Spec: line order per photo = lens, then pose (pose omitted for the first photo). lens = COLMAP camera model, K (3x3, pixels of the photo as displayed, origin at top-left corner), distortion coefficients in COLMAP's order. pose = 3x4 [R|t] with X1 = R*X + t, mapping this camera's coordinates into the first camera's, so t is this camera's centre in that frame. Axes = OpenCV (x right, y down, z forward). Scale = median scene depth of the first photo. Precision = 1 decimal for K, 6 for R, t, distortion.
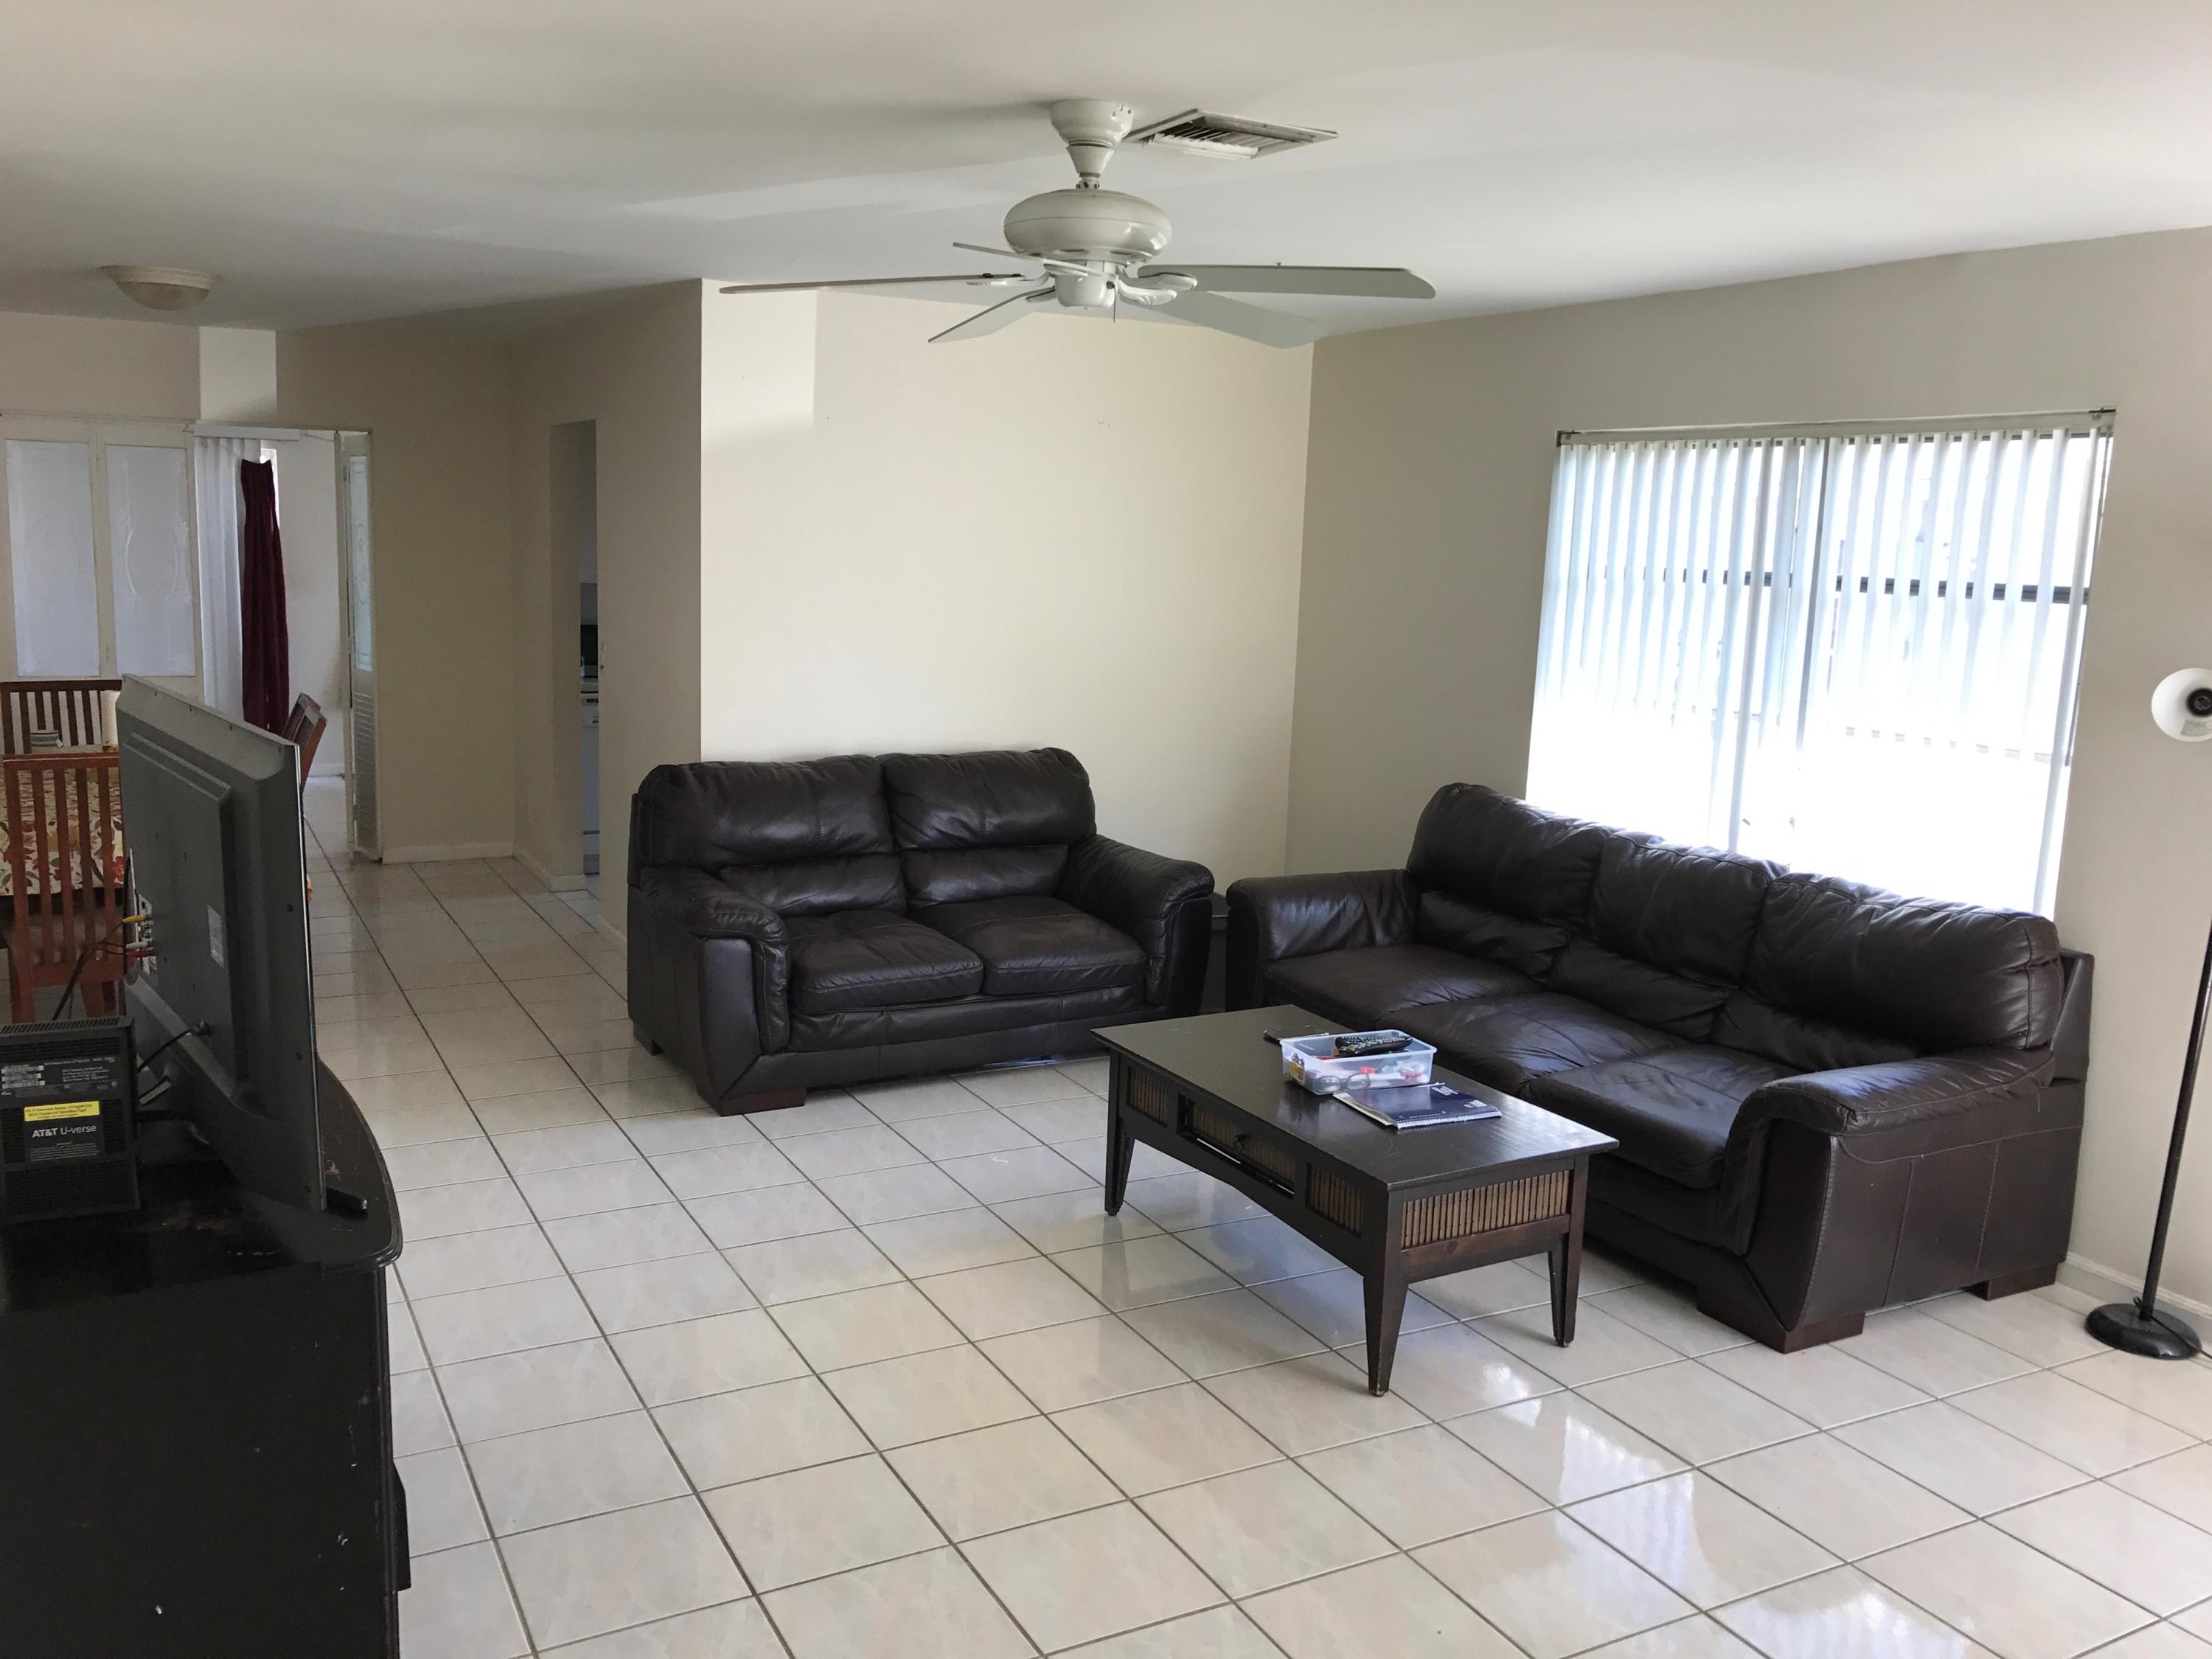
lens RADIAL K [[1809.5, 0, 1106.0], [0, 1809.5, 829.5], [0, 0, 1]] dist [-0.002031, -0.000891]
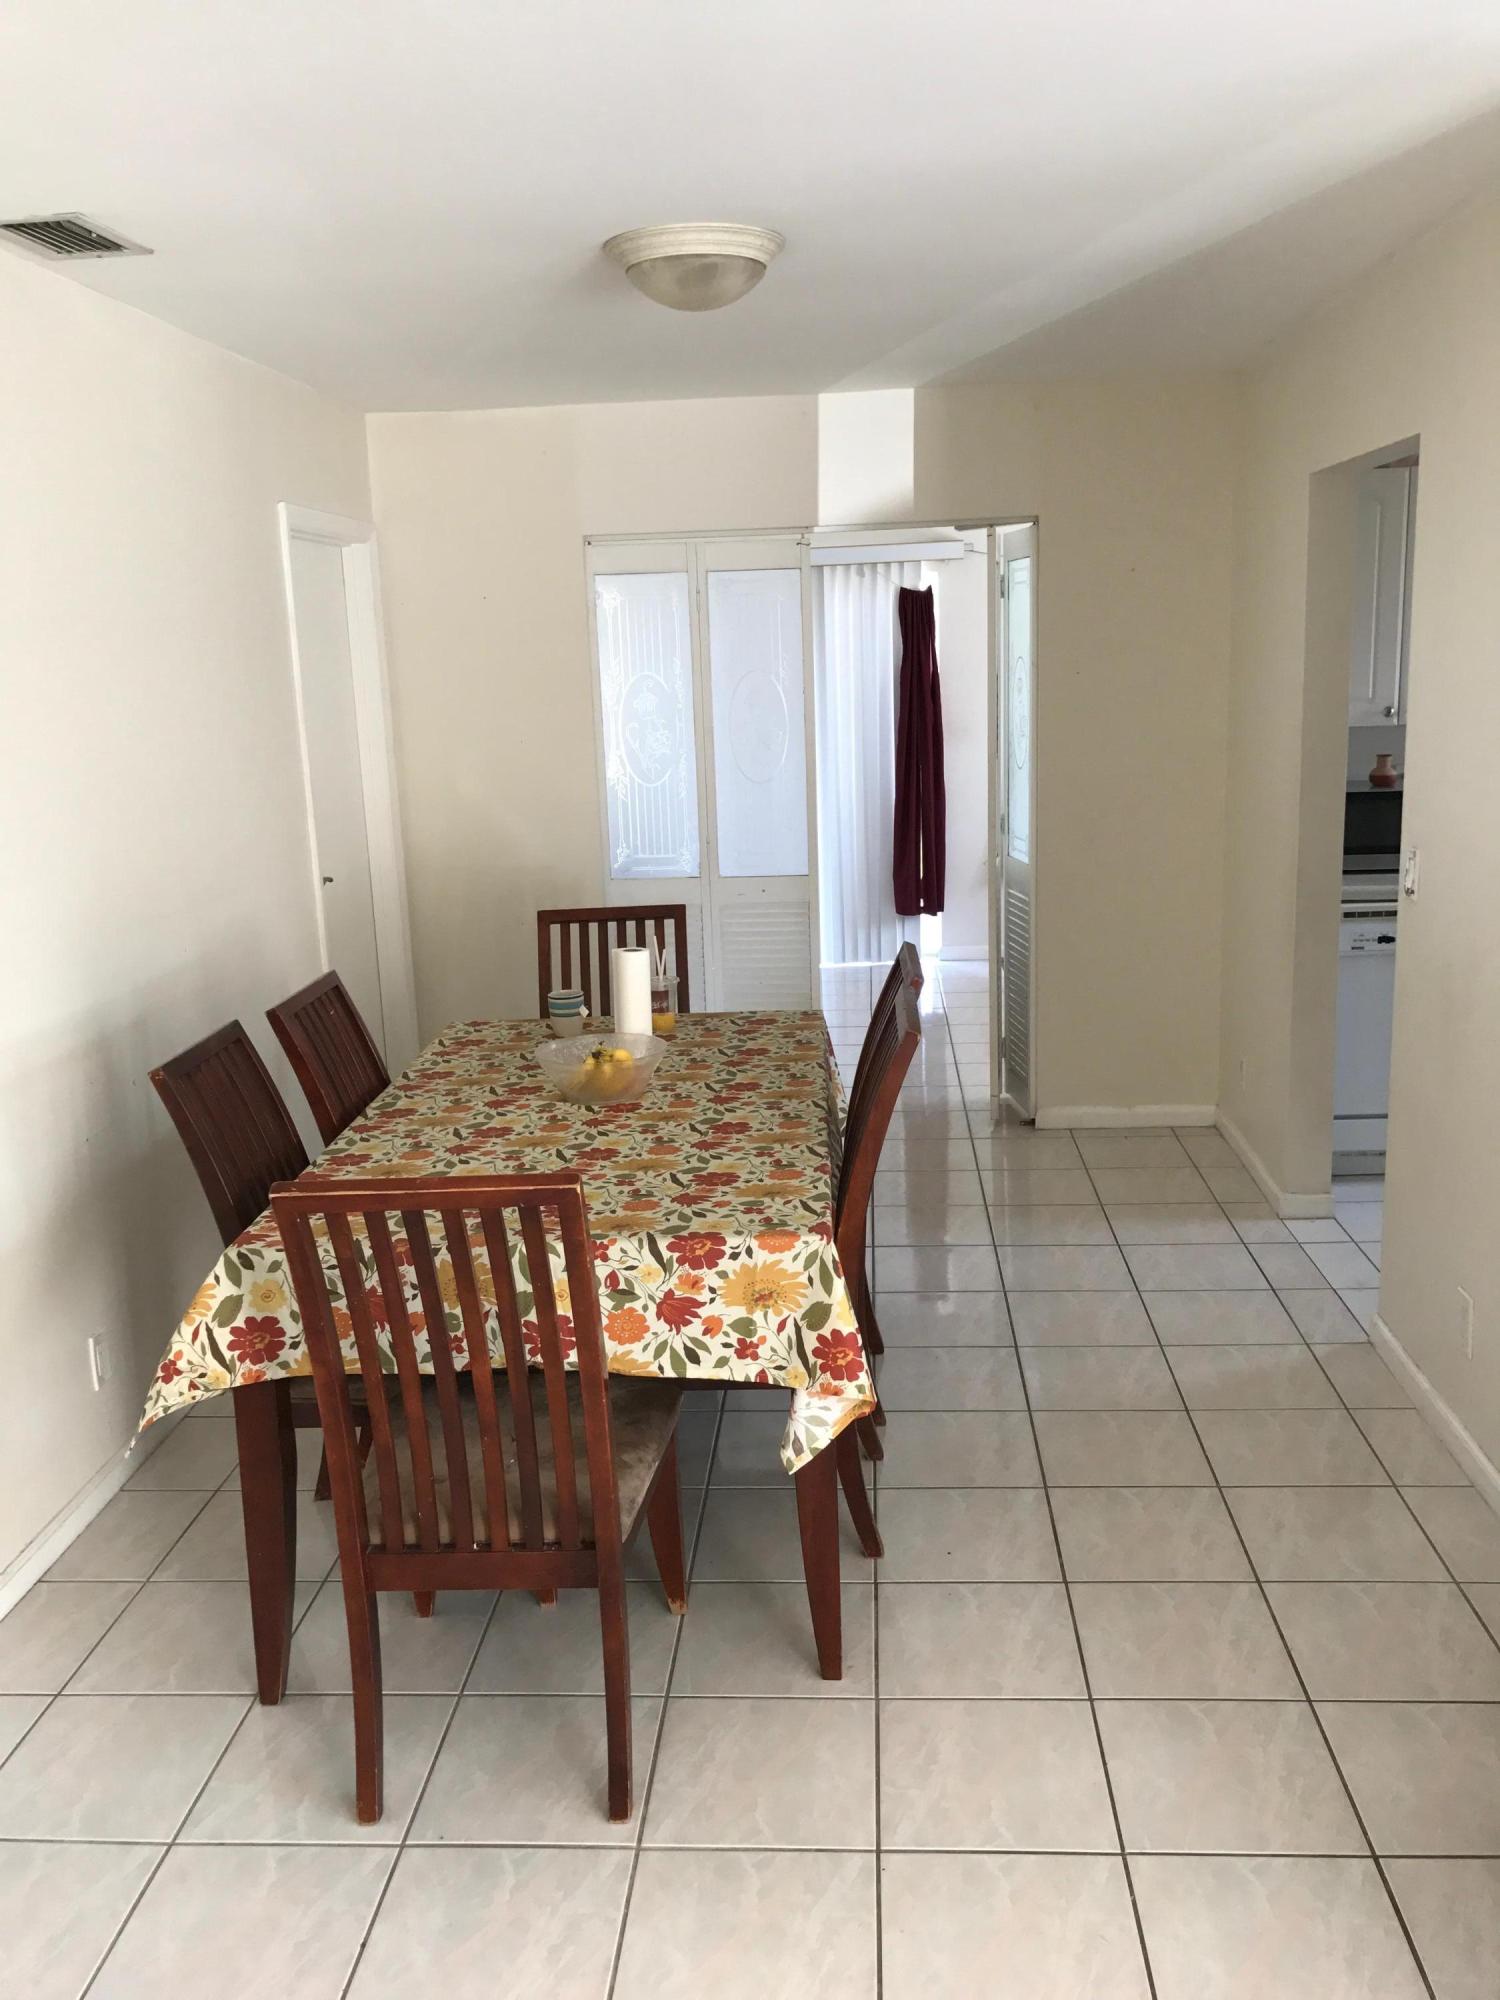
lens RADIAL K [[1636.1, 0, 750.0], [0, 1636.1, 1000.0], [0, 0, 1]] dist [-0.002031, -0.000891]
pose [[0.845412, 0.045559, -0.532168, -0.151632], [-0.018623, 0.998264, 0.055878, -0.066622], [0.533790, -0.037329, 0.844793, 0.390723]]
